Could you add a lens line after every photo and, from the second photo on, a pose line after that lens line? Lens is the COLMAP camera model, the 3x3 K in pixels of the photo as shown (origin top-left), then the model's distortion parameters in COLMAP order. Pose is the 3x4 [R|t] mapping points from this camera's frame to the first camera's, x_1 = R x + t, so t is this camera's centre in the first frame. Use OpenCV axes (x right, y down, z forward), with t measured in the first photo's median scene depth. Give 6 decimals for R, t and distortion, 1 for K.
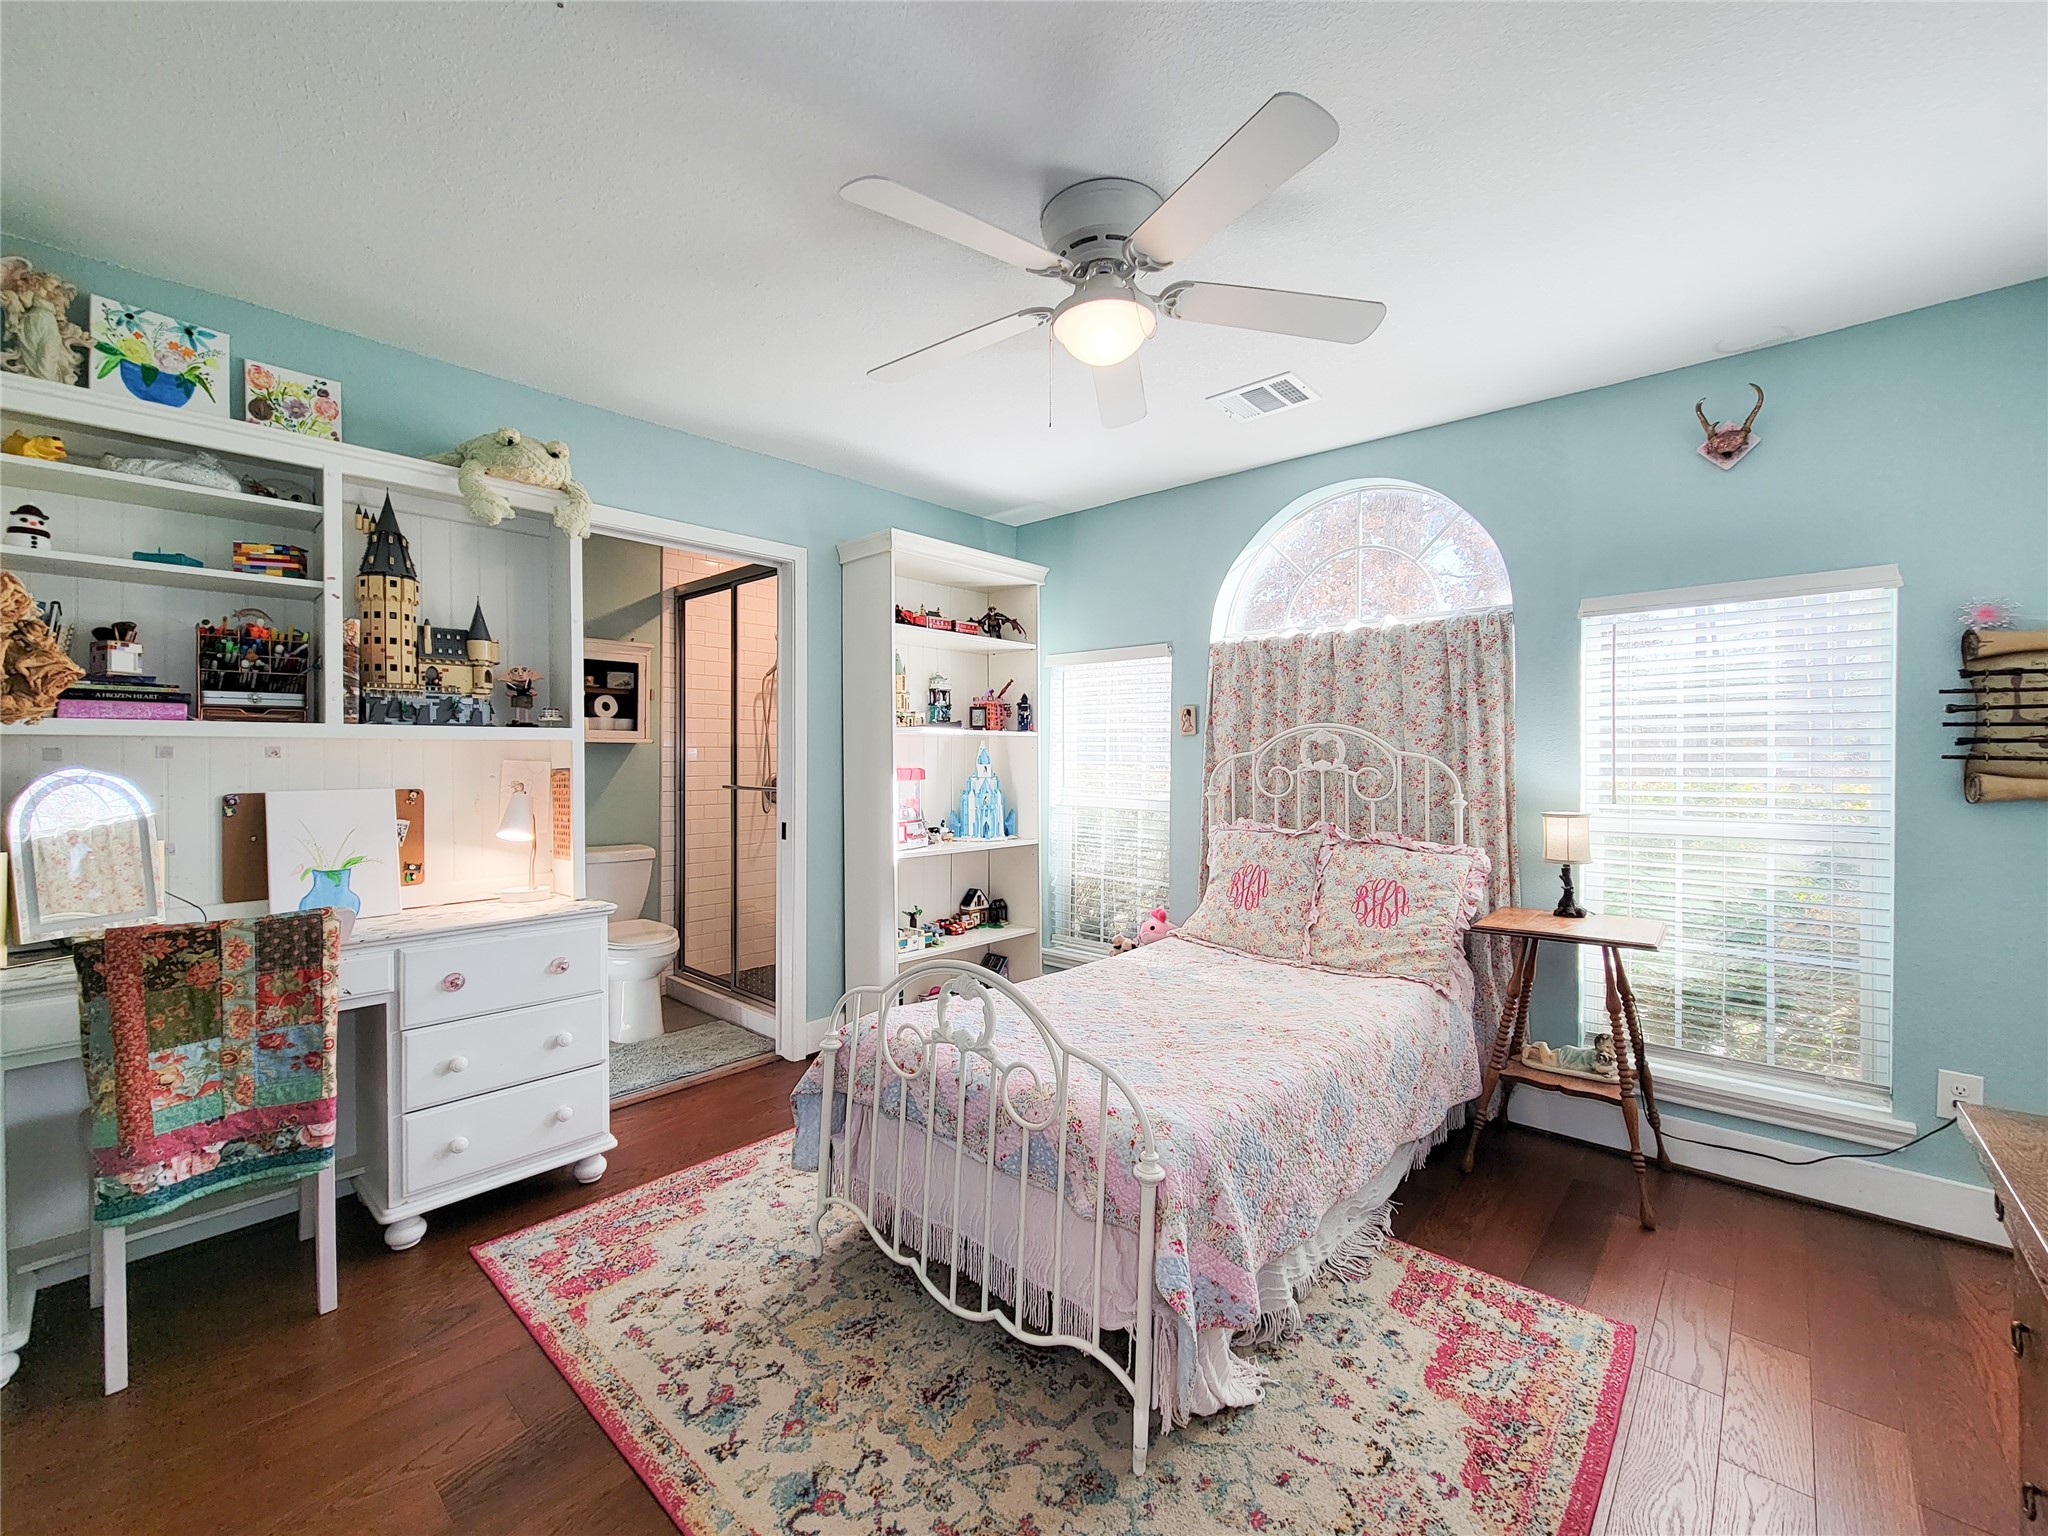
lens RADIAL K [[838.7, 0, 1022.4], [0, 838.7, 757.9], [0, 0, 1]] dist [0.001041, 0.000140]
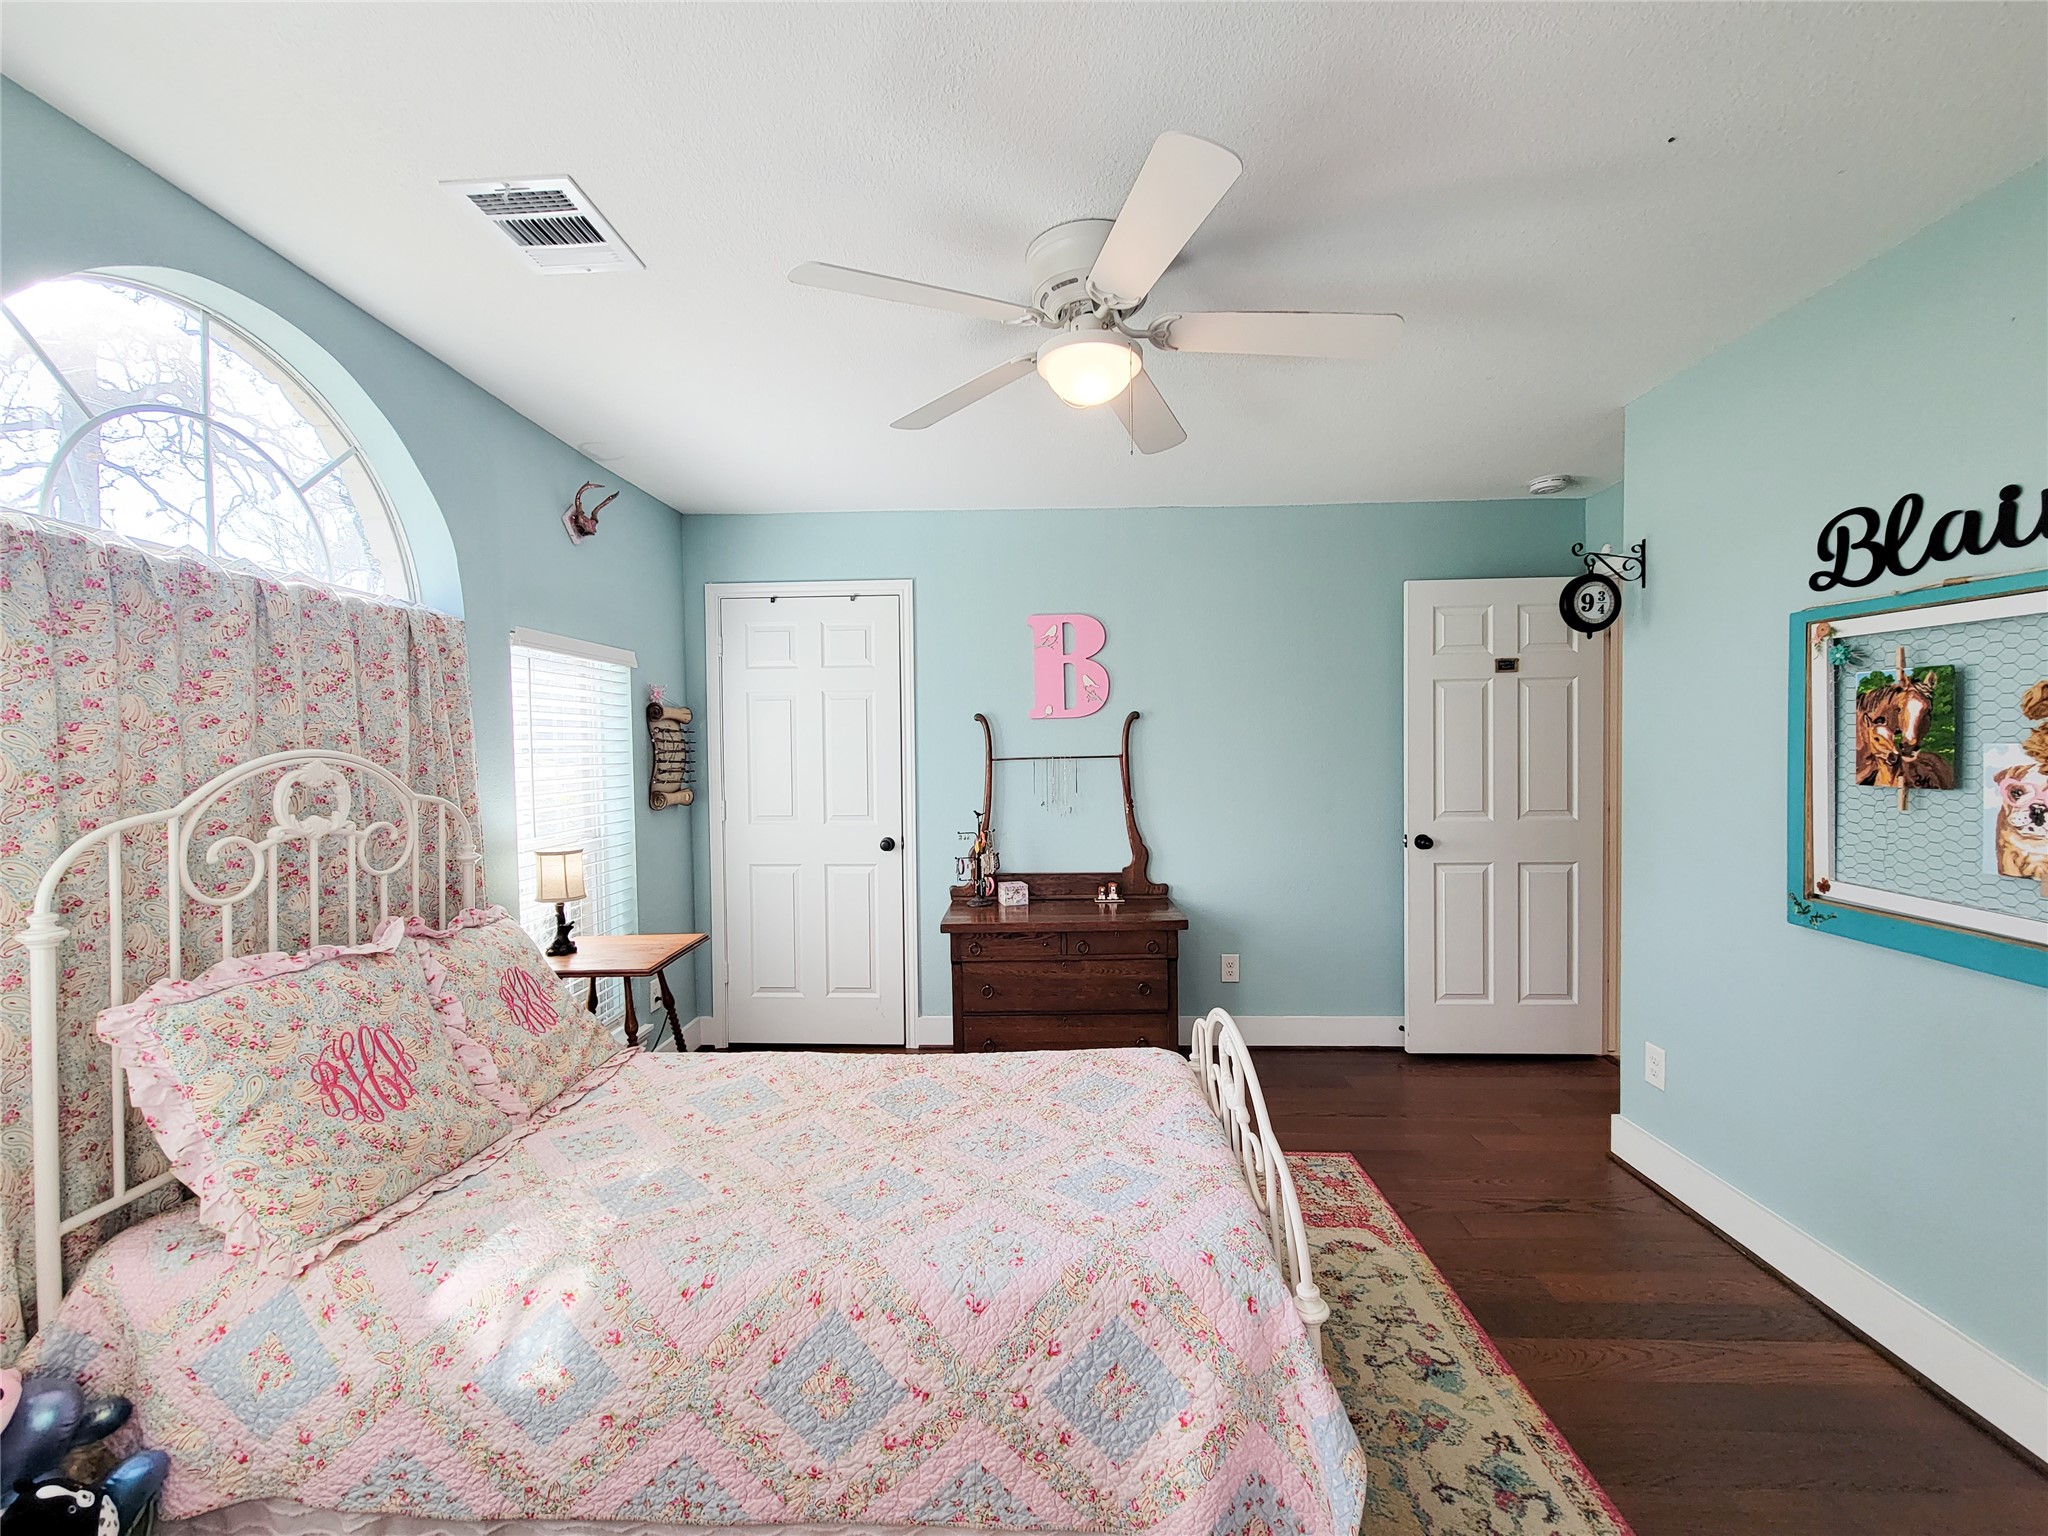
lens RADIAL K [[838.7, 0, 1020.1], [0, 838.7, 765.2], [0, 0, 1]] dist [0.001041, 0.000140]
pose [[-0.646836, -0.003488, 0.762621, -0.713119], [0.016229, 0.999700, 0.018338, -0.066660], [-0.762456, 0.024238, -0.646585, 1.989205]]
